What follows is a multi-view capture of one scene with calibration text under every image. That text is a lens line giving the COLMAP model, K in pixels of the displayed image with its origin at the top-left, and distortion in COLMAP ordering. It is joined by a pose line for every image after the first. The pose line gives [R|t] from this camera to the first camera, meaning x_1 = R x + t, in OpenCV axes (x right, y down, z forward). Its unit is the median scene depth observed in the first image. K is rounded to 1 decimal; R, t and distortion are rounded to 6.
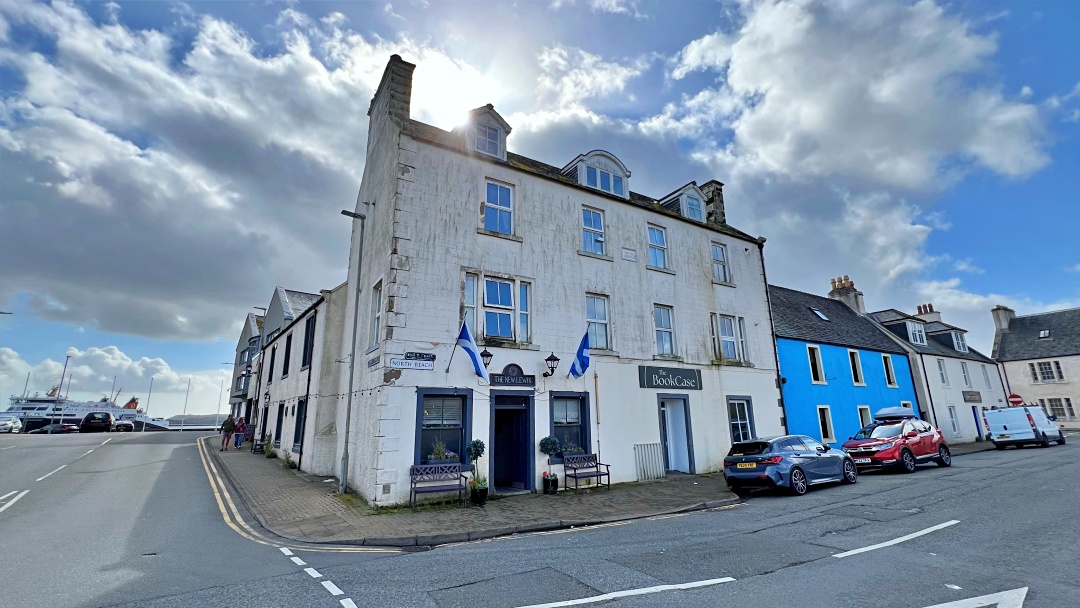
lens RADIAL K [[425.9, 0, 536.1], [0, 425.9, 347.3], [0, 0, 1]] dist [-0.000791, -0.000159]
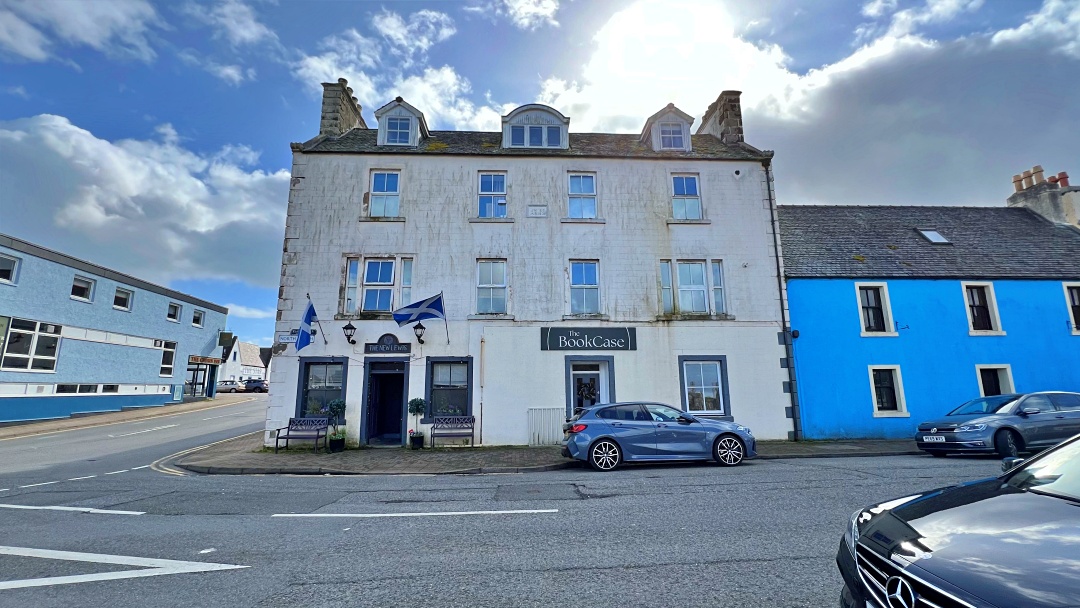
lens RADIAL K [[413.7, 0, 542.9], [0, 413.7, 340.7], [0, 0, 1]] dist [-0.001605, -0.000120]
pose [[0.894347, -0.043388, -0.445265, 0.693924], [0.070922, 0.996450, 0.045353, 0.032249], [0.441717, -0.072141, 0.894249, 0.175070]]
